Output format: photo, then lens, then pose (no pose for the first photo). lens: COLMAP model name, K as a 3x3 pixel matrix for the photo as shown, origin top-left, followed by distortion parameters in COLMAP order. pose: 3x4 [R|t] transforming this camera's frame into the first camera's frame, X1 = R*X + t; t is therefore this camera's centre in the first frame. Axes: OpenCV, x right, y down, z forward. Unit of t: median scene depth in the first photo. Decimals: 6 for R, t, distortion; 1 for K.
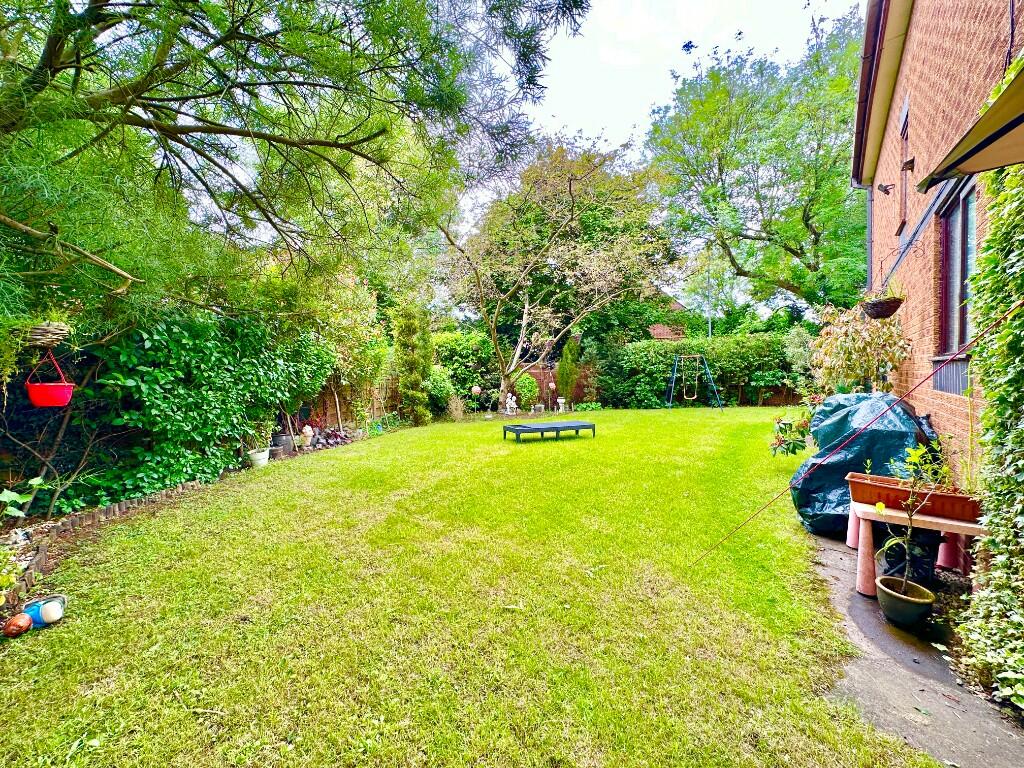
lens RADIAL K [[410.3, 0, 509.7], [0, 410.3, 385.2], [0, 0, 1]] dist [-0.001457, -0.000041]
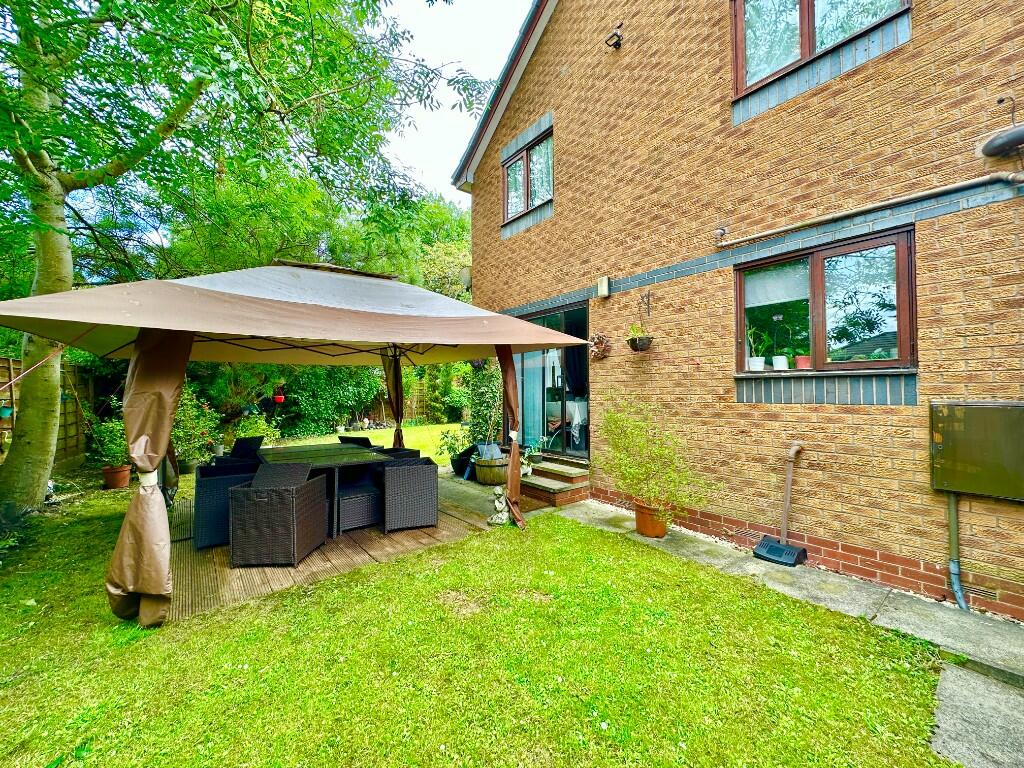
lens RADIAL K [[410.3, 0, 515.6], [0, 410.3, 383.8], [0, 0, 1]] dist [-0.001457, -0.000041]
pose [[0.973780, 0.004013, -0.227456, 0.451628], [-0.014147, 0.998978, -0.042938, 0.003418], [0.227051, 0.045029, 0.972841, -0.532112]]
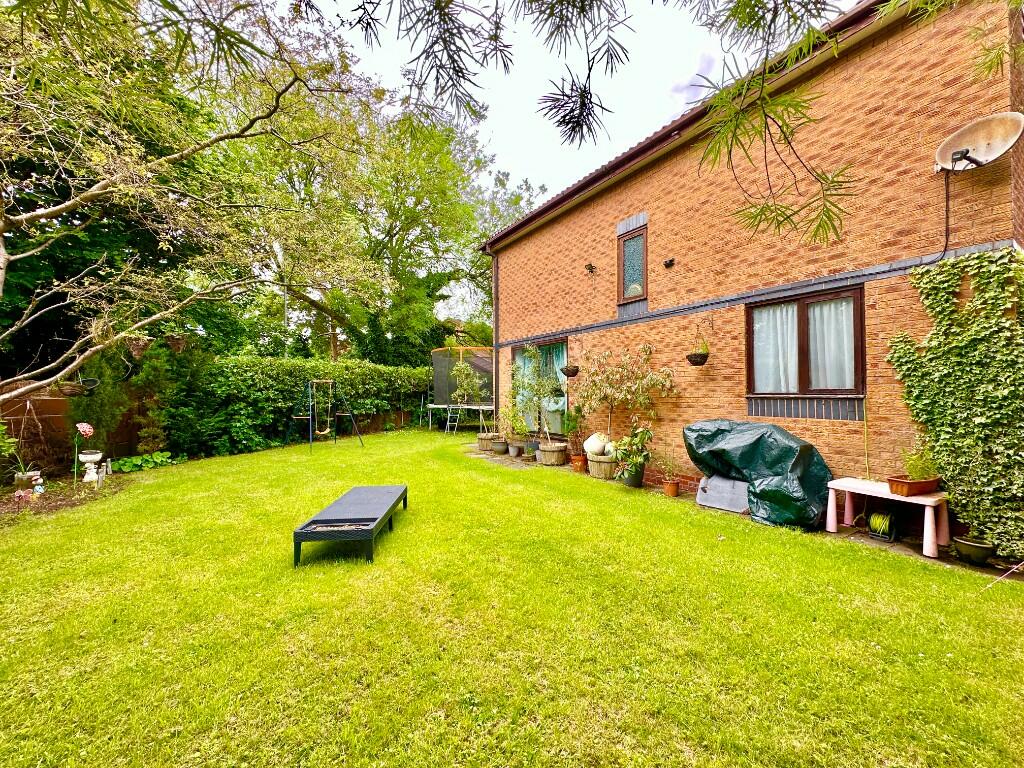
lens RADIAL K [[410.3, 0, 512.1], [0, 410.3, 383.1], [0, 0, 1]] dist [-0.001457, -0.000041]
pose [[0.327141, 0.039058, 0.944168, -0.522138], [0.027758, 0.998317, -0.050915, -0.037378], [-0.944568, 0.042864, 0.325506, 0.966868]]
